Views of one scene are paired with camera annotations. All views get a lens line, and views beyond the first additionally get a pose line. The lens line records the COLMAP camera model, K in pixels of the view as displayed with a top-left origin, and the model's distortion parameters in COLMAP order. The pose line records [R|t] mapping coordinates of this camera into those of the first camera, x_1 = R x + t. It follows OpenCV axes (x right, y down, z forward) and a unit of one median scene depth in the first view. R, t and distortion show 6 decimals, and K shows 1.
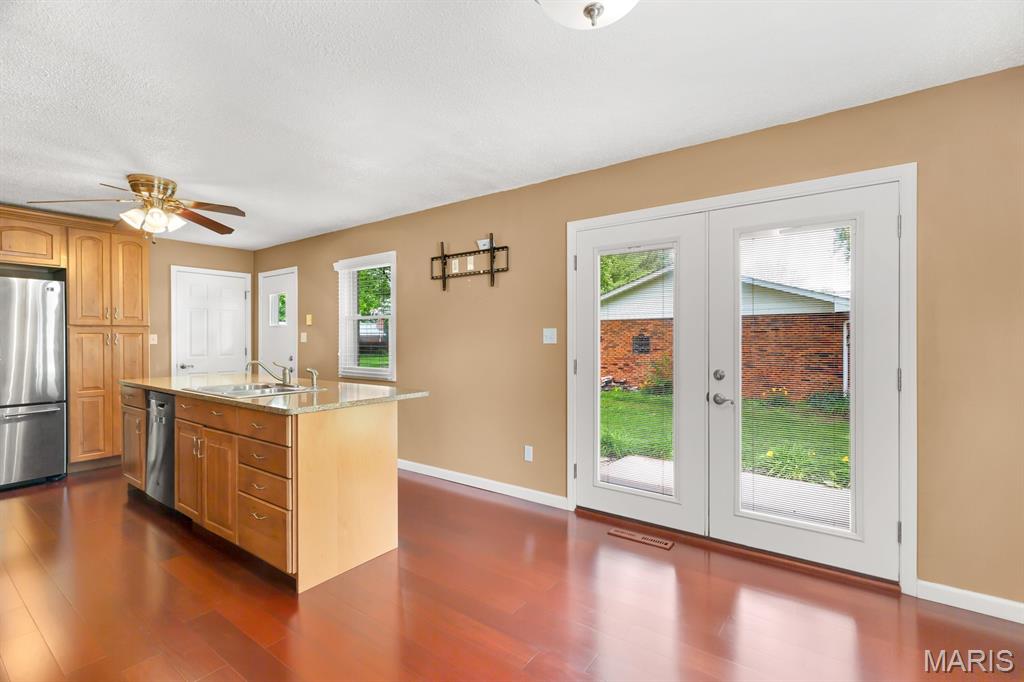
lens RADIAL K [[465.5, 0, 531.8], [0, 465.5, 340.4], [0, 0, 1]] dist [0.001439, 0.000970]
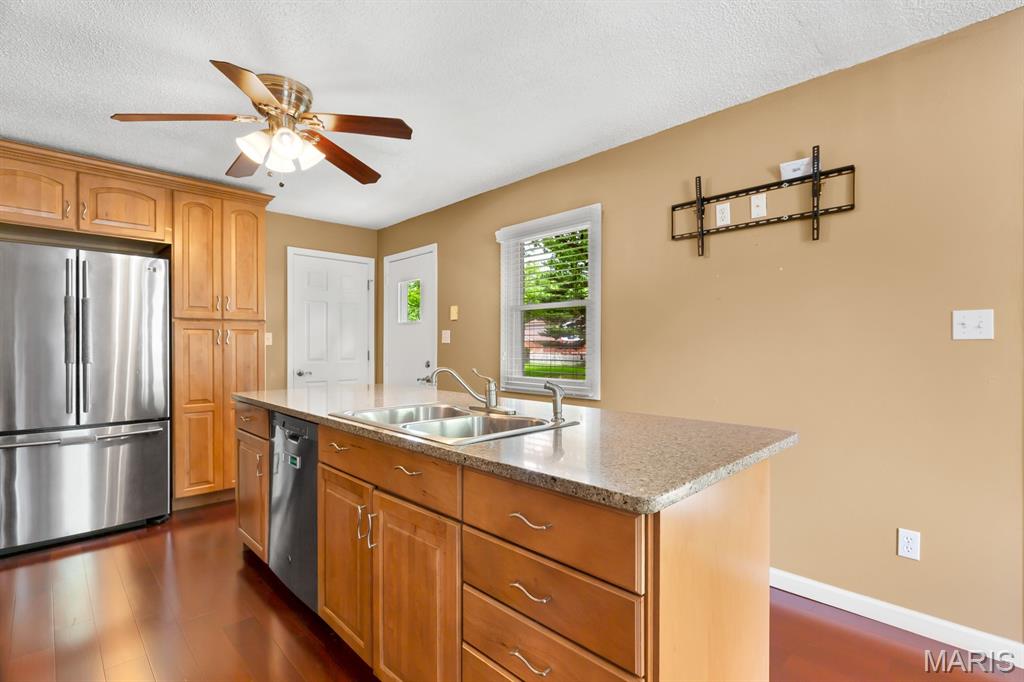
lens RADIAL K [[490.6, 0, 537.6], [0, 490.6, 347.0], [0, 0, 1]] dist [-0.011466, 0.001543]
pose [[0.987686, 0.002045, -0.156435, -0.296970], [-0.002215, 0.999997, -0.000914, 0.014514], [0.156432, 0.001249, 0.987688, 0.324483]]
